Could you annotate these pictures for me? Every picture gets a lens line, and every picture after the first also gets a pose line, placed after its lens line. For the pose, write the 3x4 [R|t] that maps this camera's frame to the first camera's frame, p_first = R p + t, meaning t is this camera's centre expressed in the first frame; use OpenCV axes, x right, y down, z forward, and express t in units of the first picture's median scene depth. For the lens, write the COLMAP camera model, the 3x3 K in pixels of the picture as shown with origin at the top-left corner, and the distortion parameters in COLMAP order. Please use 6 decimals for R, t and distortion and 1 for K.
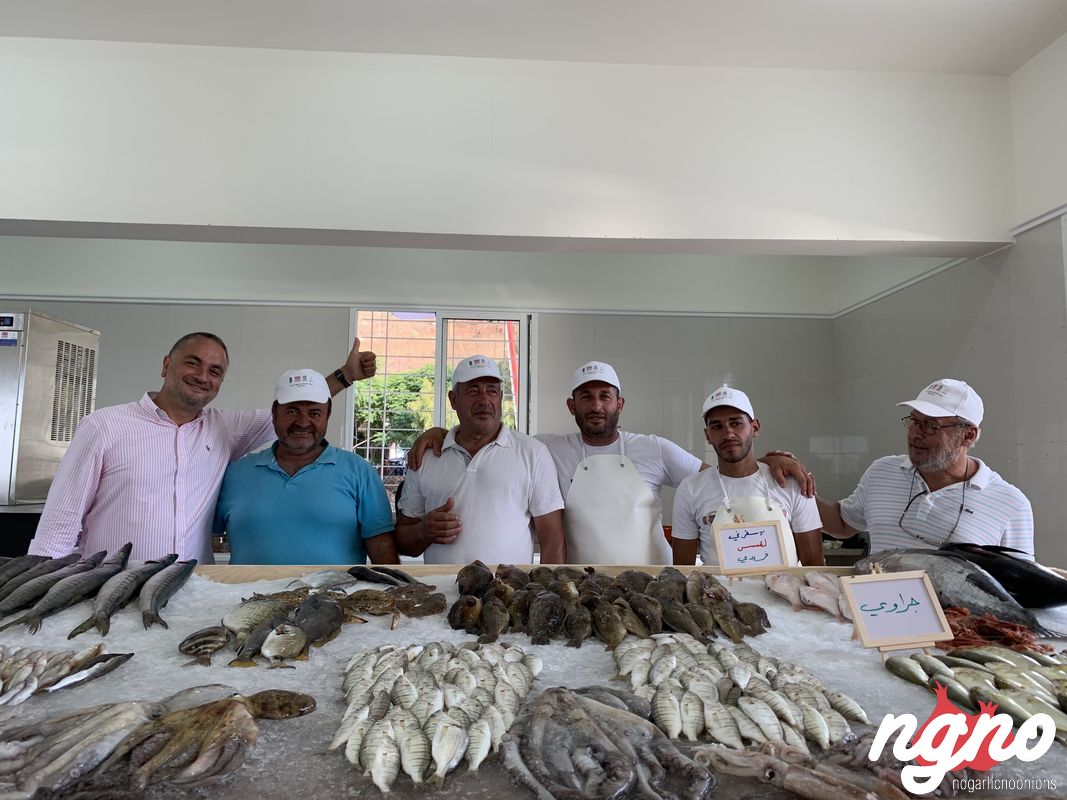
lens RADIAL K [[820.0, 0, 533.1], [0, 820.0, 389.4], [0, 0, 1]] dist [0.008353, -0.007745]
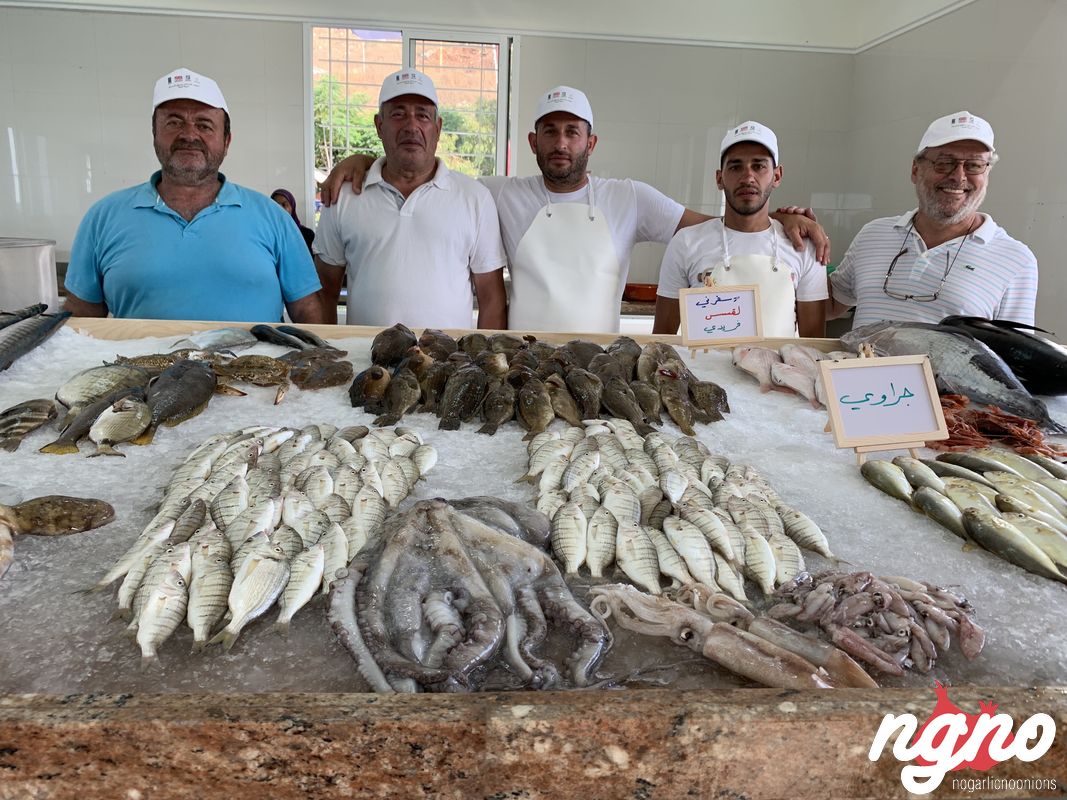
lens RADIAL K [[819.0, 0, 533.5], [0, 819.0, 400.0], [0, 0, 1]] dist [0.009388, -0.007989]
pose [[0.999610, 0.024673, 0.013066, 0.092109], [-0.027498, 0.951001, 0.307961, 0.029710], [-0.004827, -0.308201, 0.951309, 0.246897]]
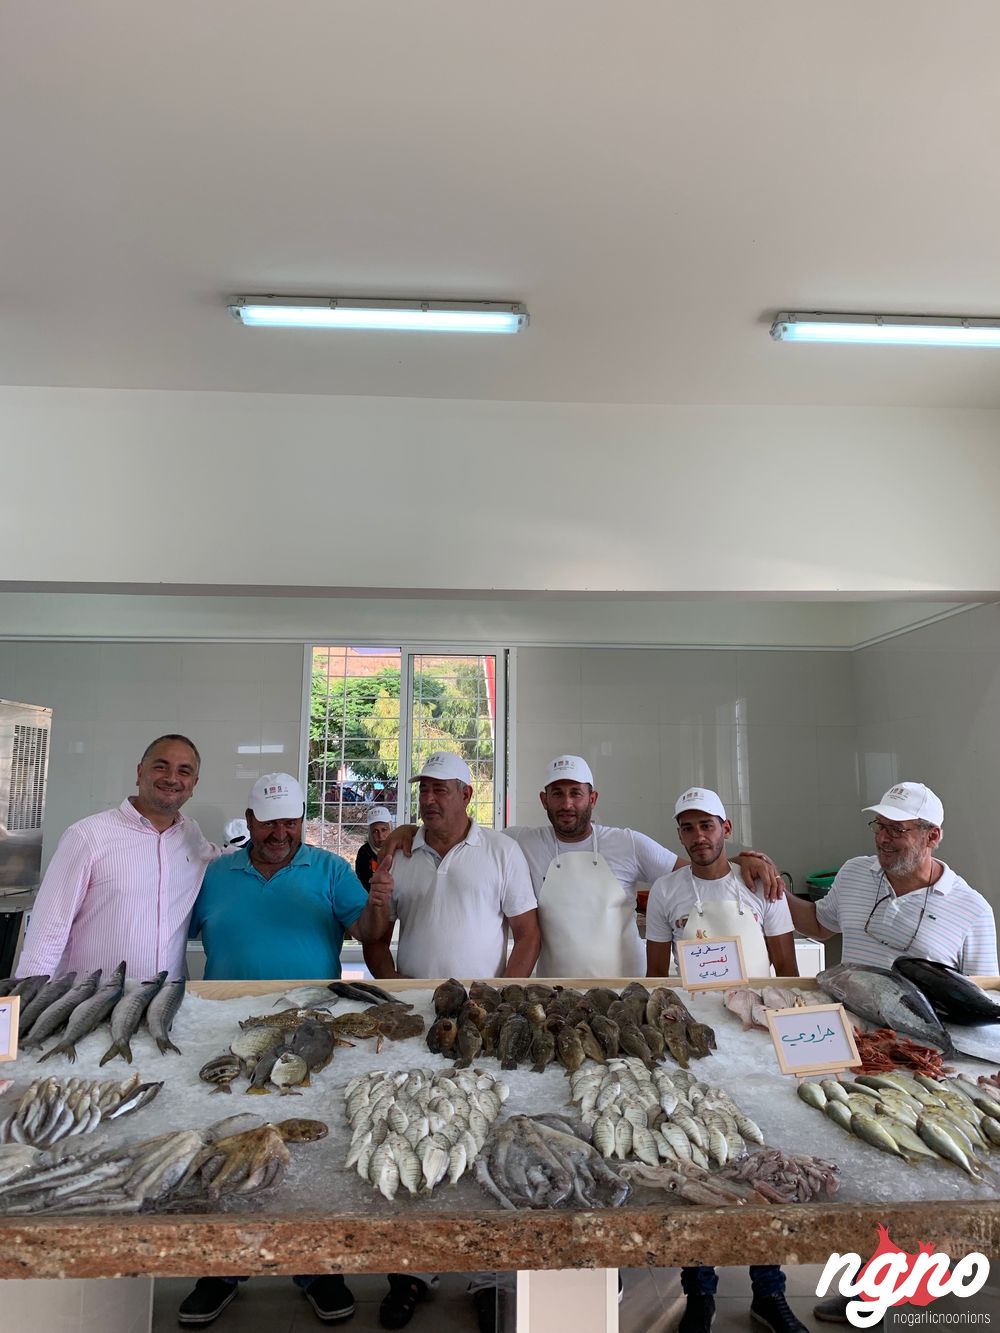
lens RADIAL K [[1023.2, 0, 502.3], [0, 1023.2, 632.7], [0, 0, 1]] dist [0.009388, -0.007989]
pose [[0.999879, -0.009772, -0.012132, 0.025106], [0.009092, 0.998451, -0.054892, -0.238264], [0.012650, 0.054775, 0.998419, -0.502447]]
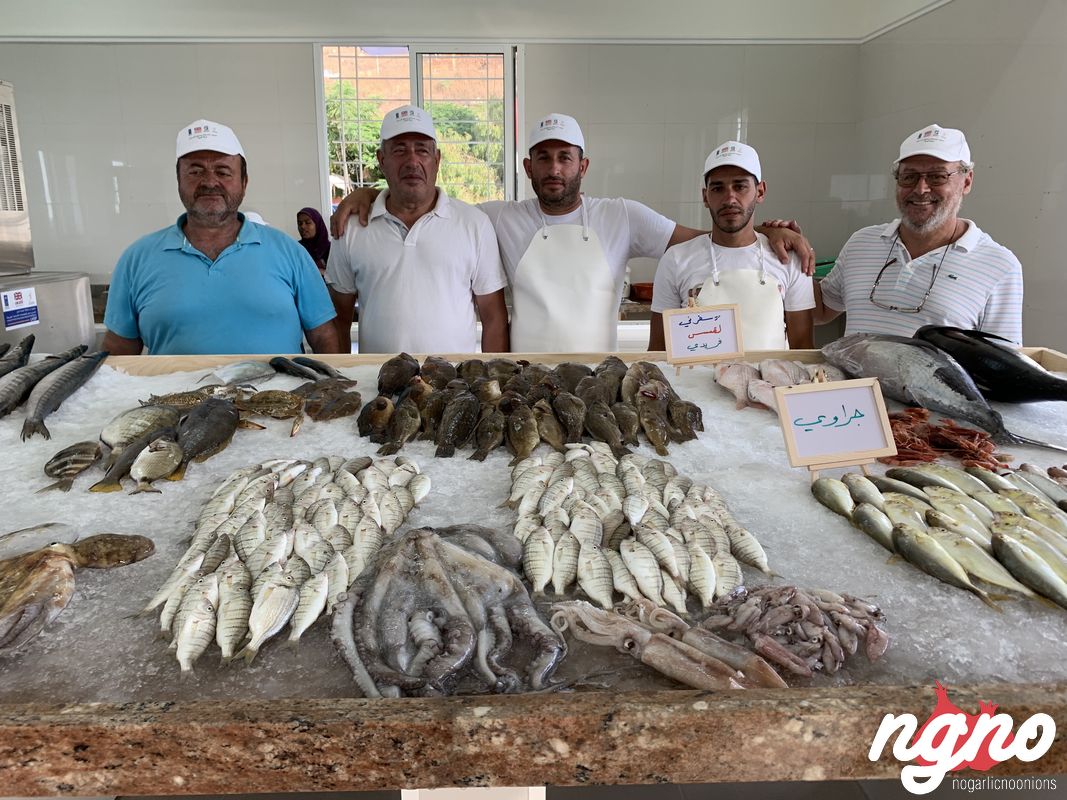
lens RADIAL K [[818.9, 0, 514.6], [0, 818.9, 402.3], [0, 0, 1]] dist [0.010470, -0.009109]
pose [[0.999211, -0.007184, -0.039070, 0.137442], [0.019221, 0.948152, 0.317237, -0.038872], [0.034765, -0.317737, 0.947541, 0.168586]]
